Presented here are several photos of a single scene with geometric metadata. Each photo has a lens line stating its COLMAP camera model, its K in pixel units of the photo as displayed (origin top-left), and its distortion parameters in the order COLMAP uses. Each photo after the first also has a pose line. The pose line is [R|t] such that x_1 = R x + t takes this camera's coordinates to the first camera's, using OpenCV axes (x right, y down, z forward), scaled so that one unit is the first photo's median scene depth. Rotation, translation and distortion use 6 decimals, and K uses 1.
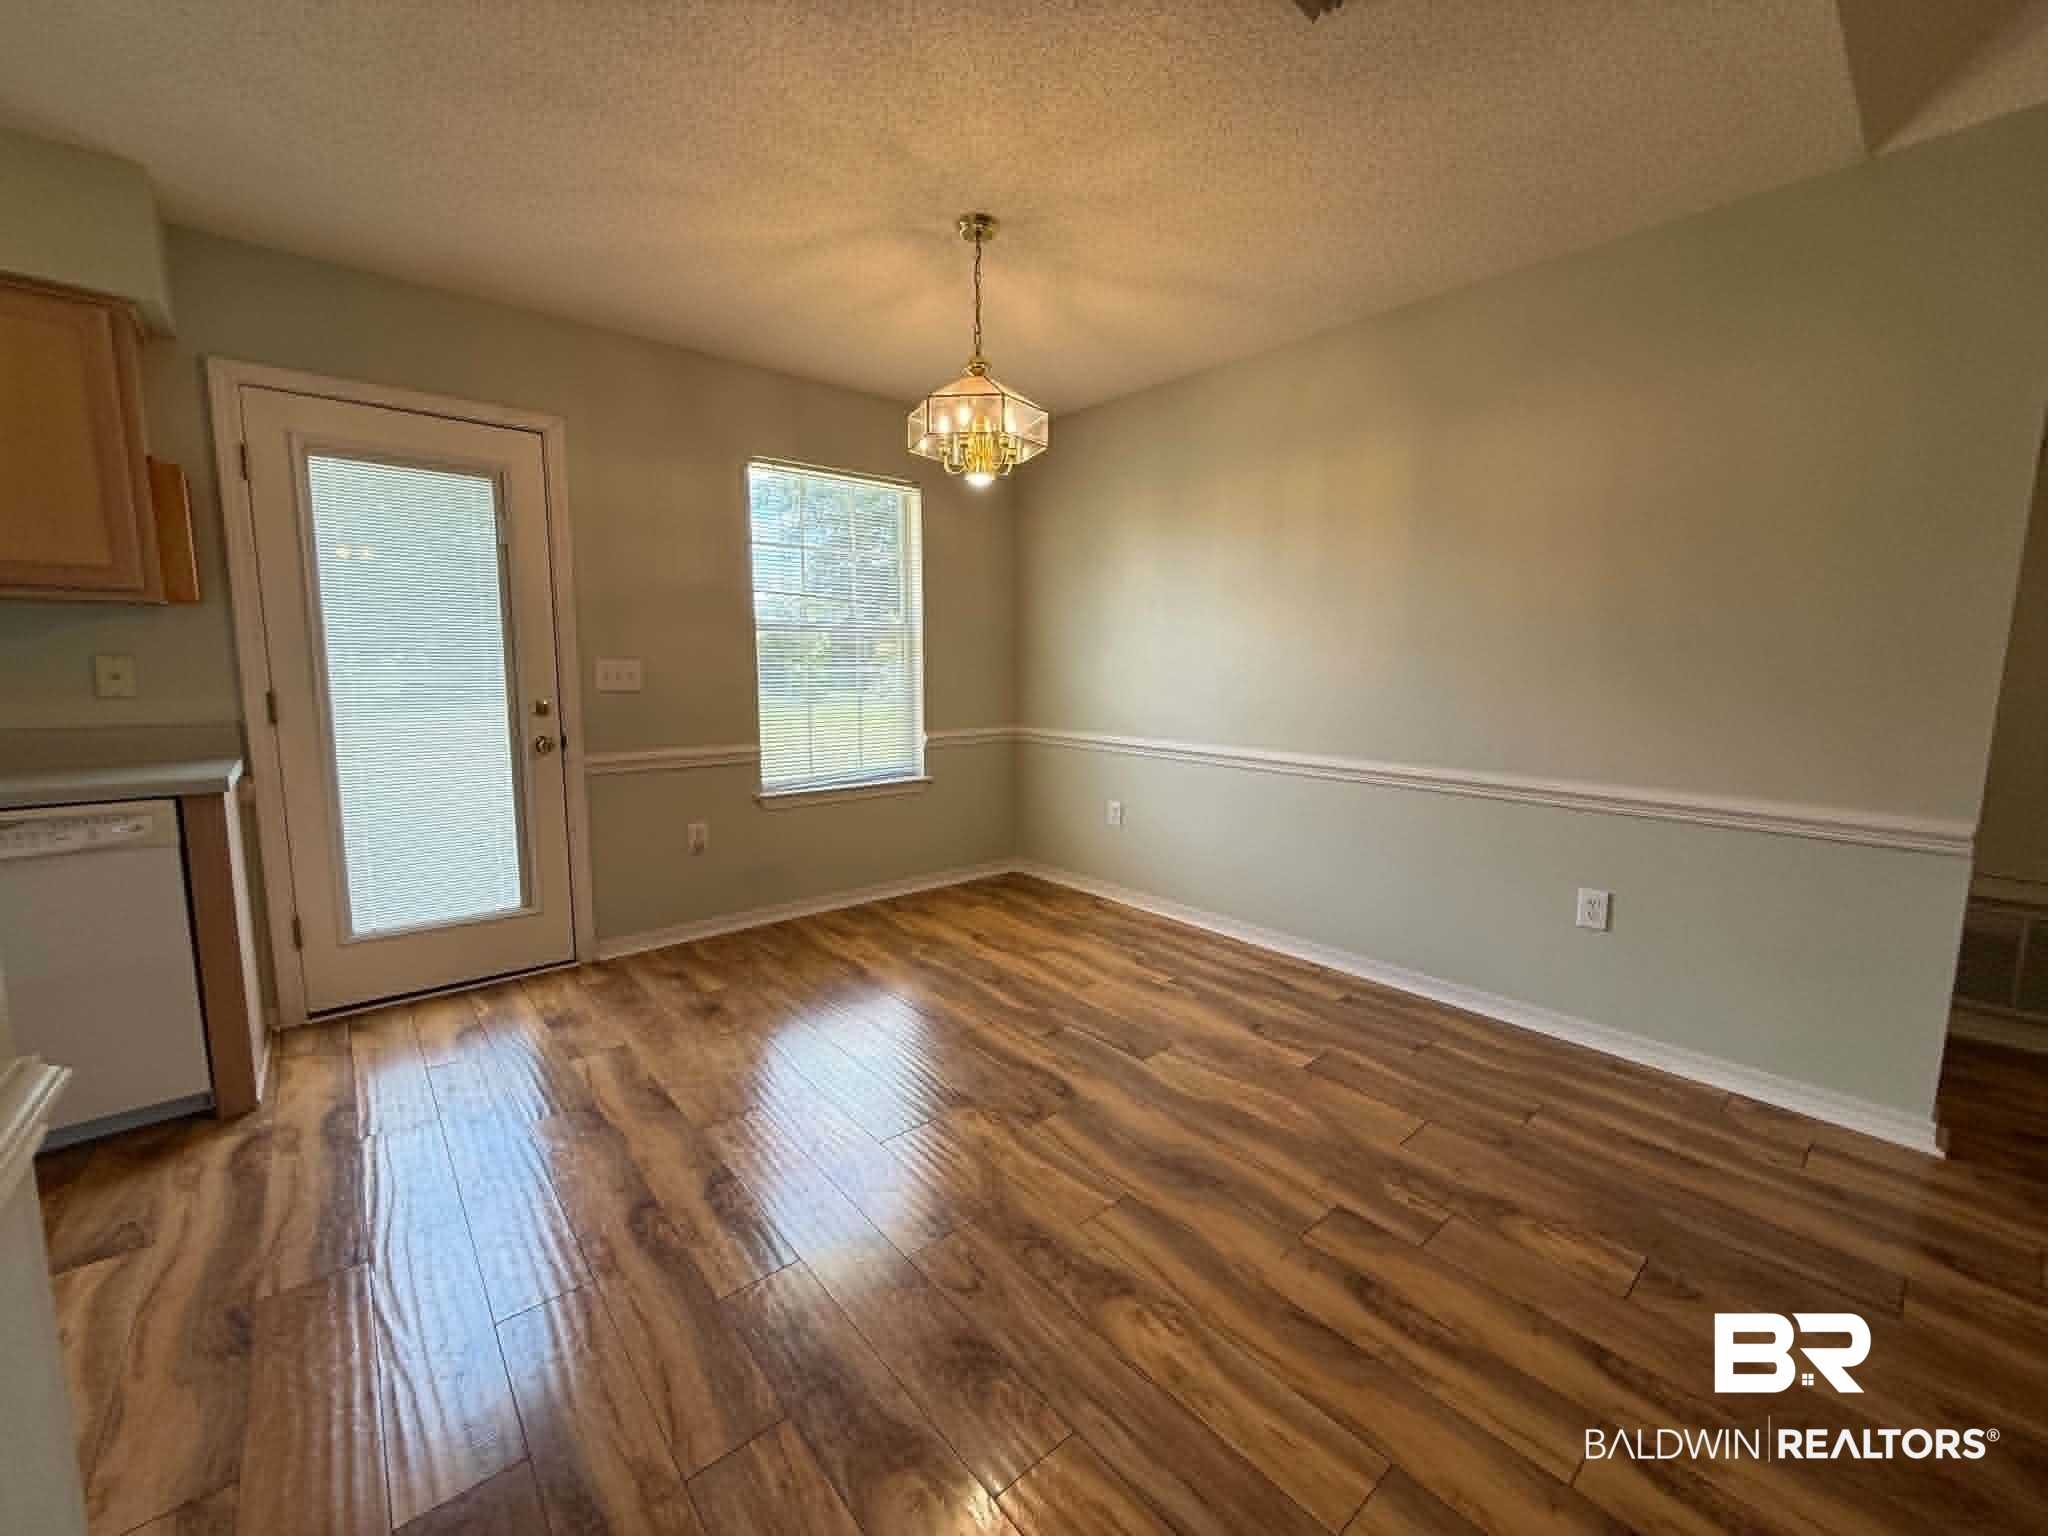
lens RADIAL K [[813.5, 0, 1014.9], [0, 813.5, 768.3], [0, 0, 1]] dist [0.000490, 0.000205]
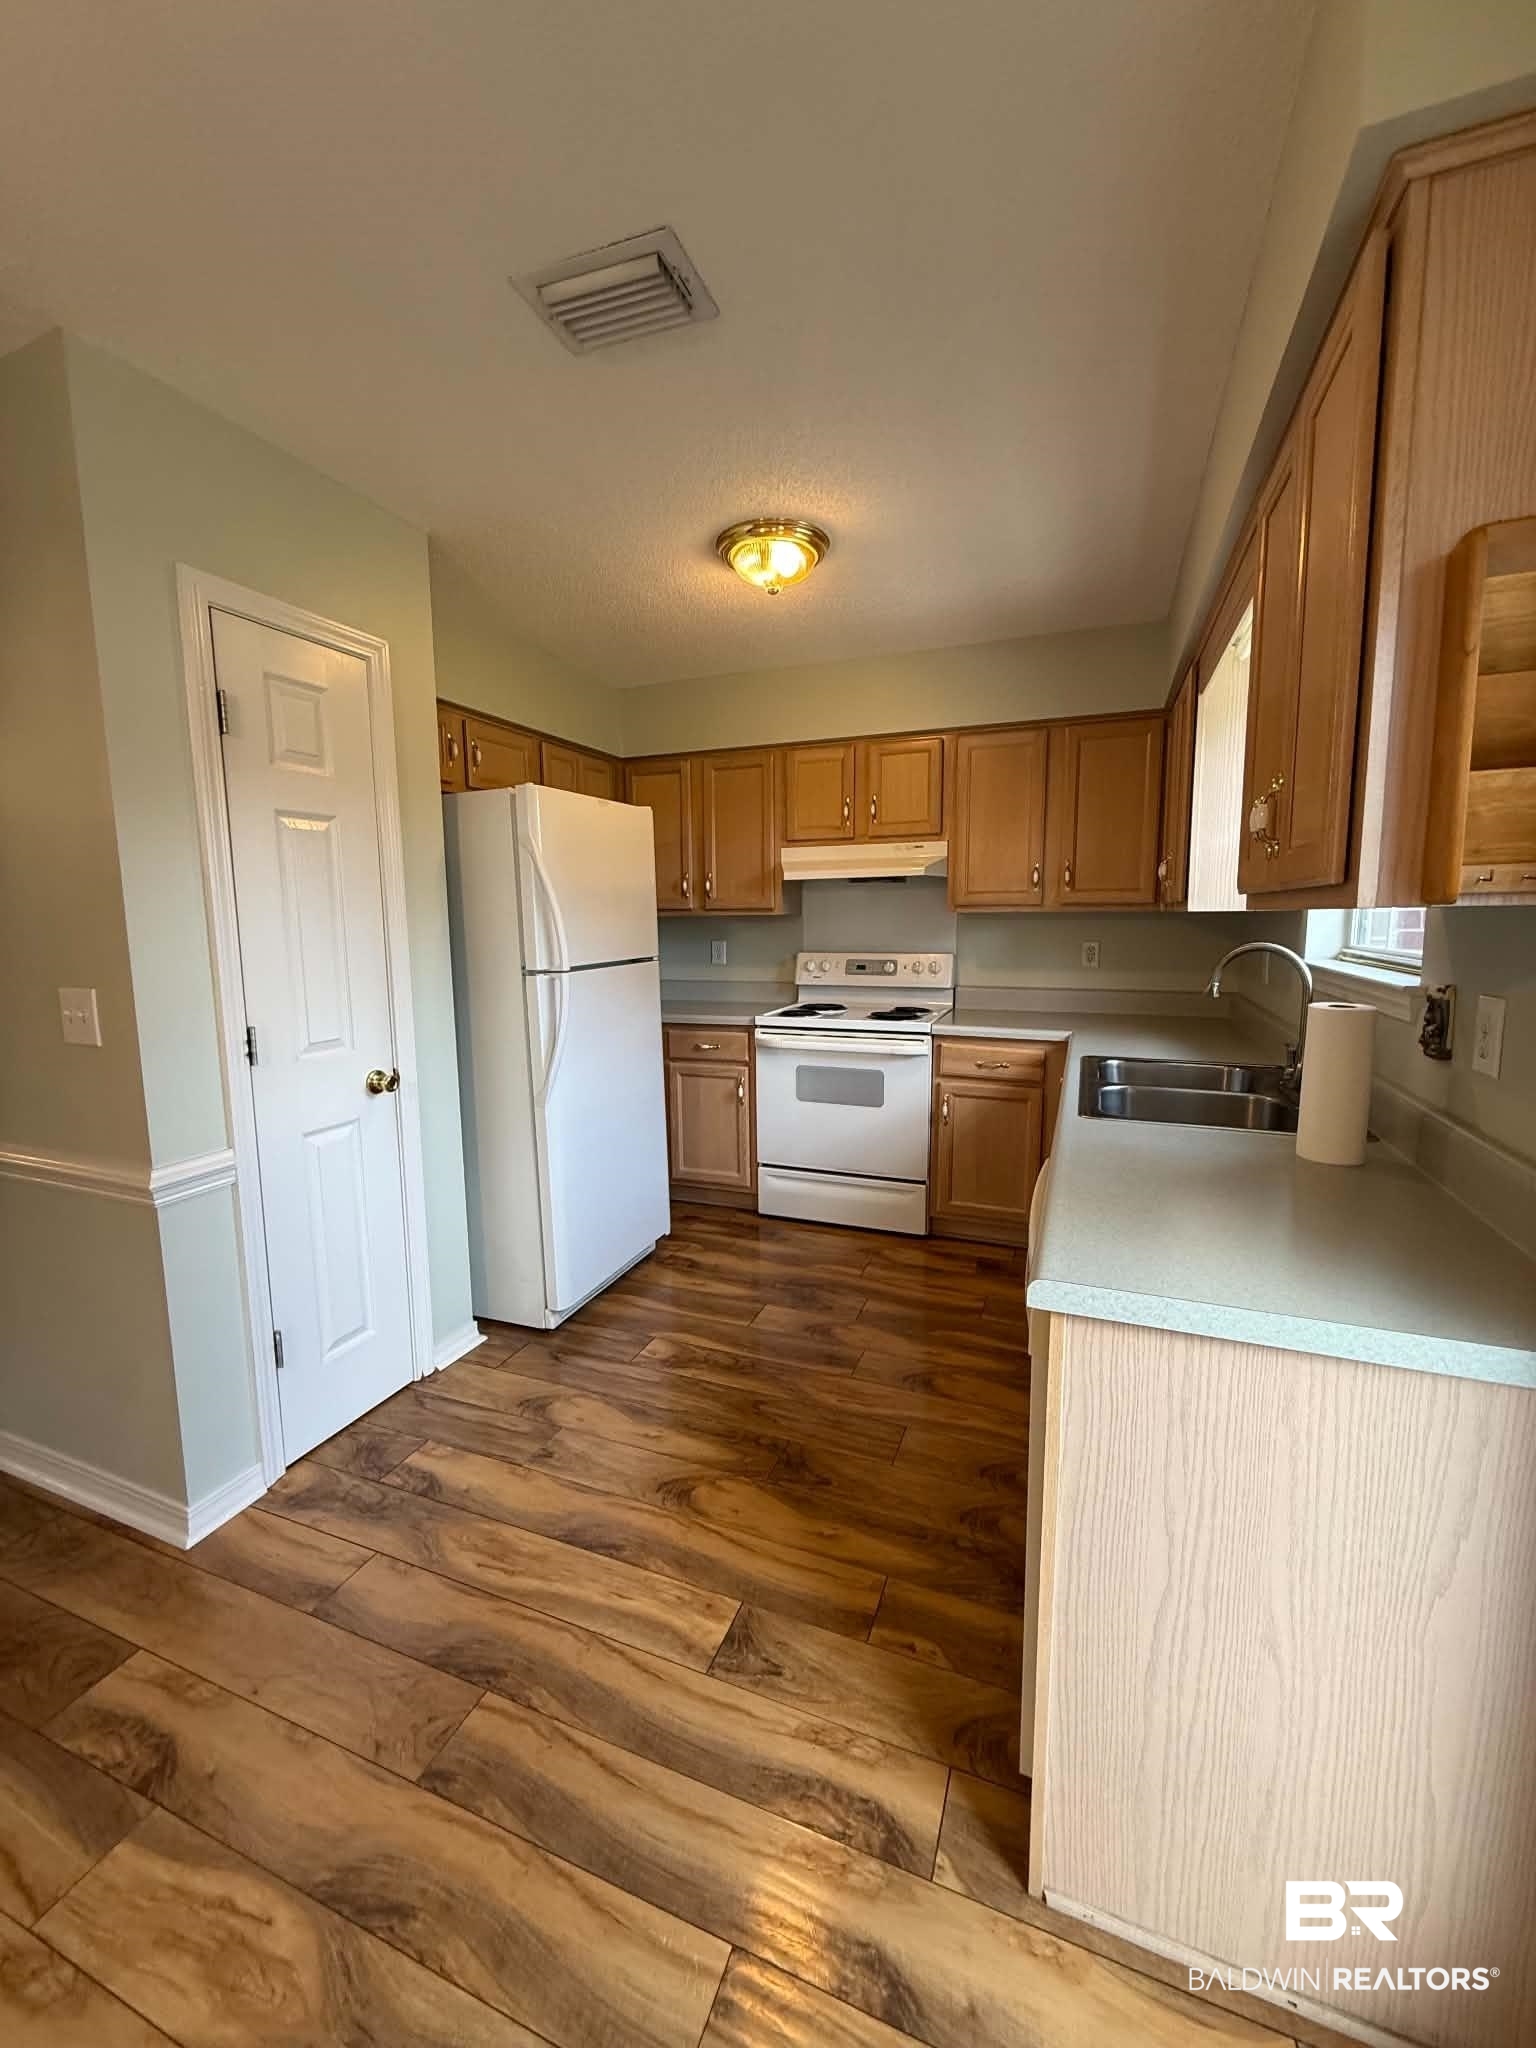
lens RADIAL K [[813.5, 0, 767.0], [0, 813.5, 1014.6], [0, 0, 1]] dist [0.000490, 0.000205]
pose [[-0.884656, 0.059814, -0.462392, -0.478315], [-0.054291, 0.971775, 0.229577, -0.191745], [0.463073, 0.228200, -0.856439, 1.023087]]
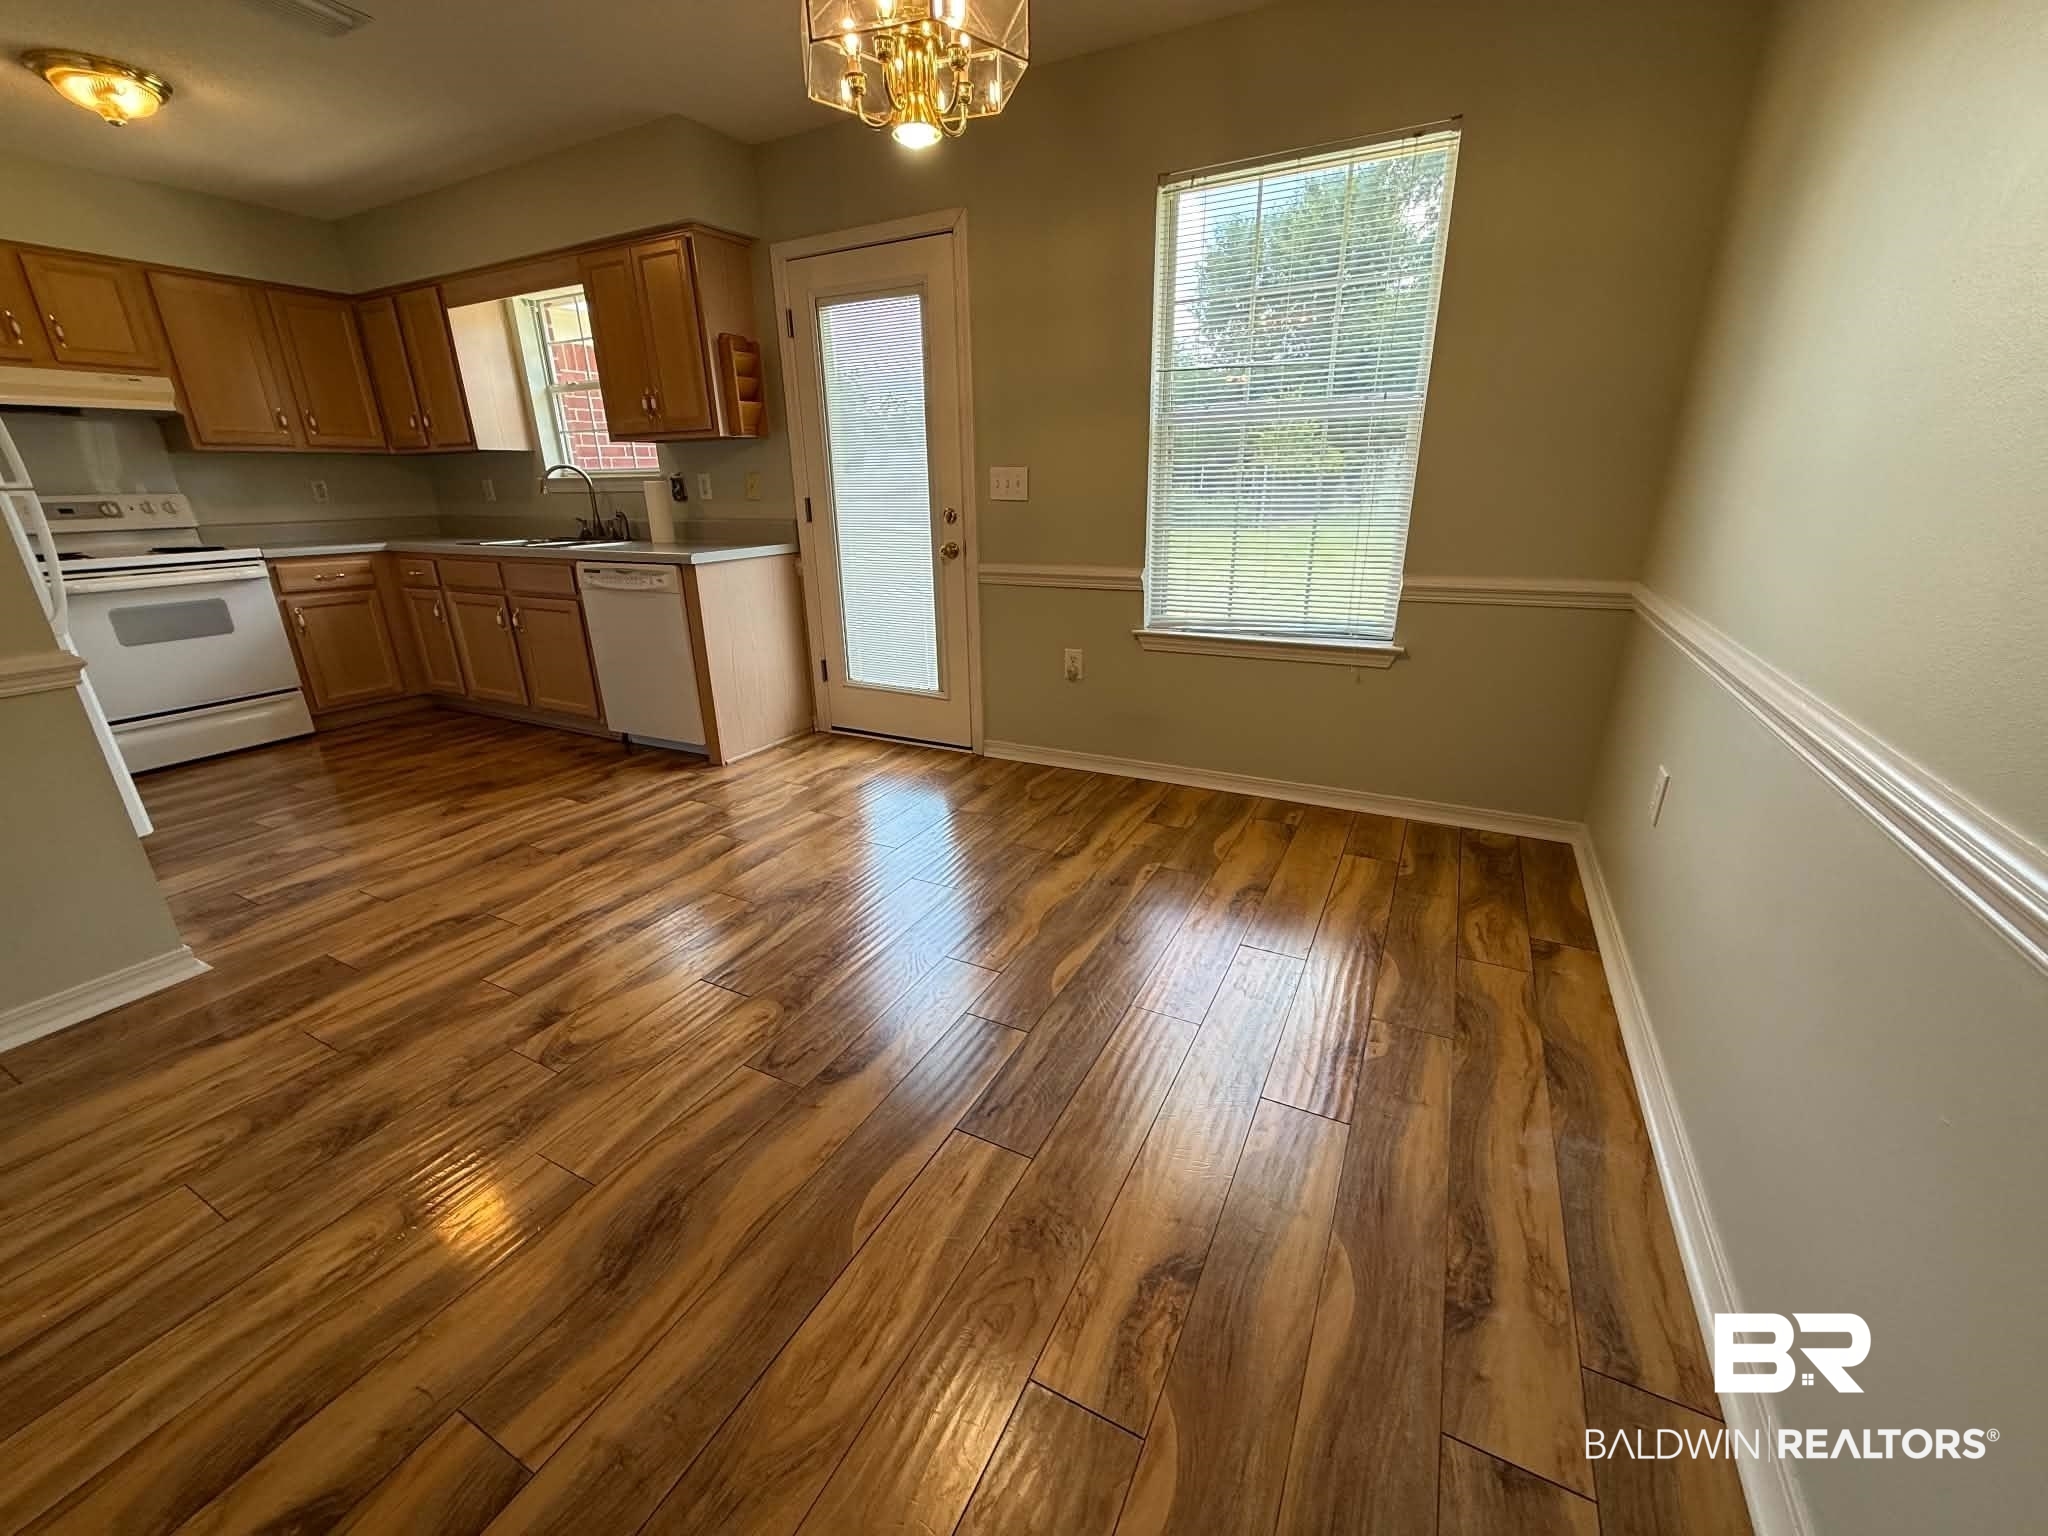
lens RADIAL K [[813.5, 0, 1014.9], [0, 813.5, 768.3], [0, 0, 1]] dist [0.000490, 0.000205]
pose [[0.371523, 0.300337, -0.878504, 0.596633], [-0.099464, 0.953661, 0.283968, -0.081008], [0.923081, -0.018121, 0.384179, 0.756416]]
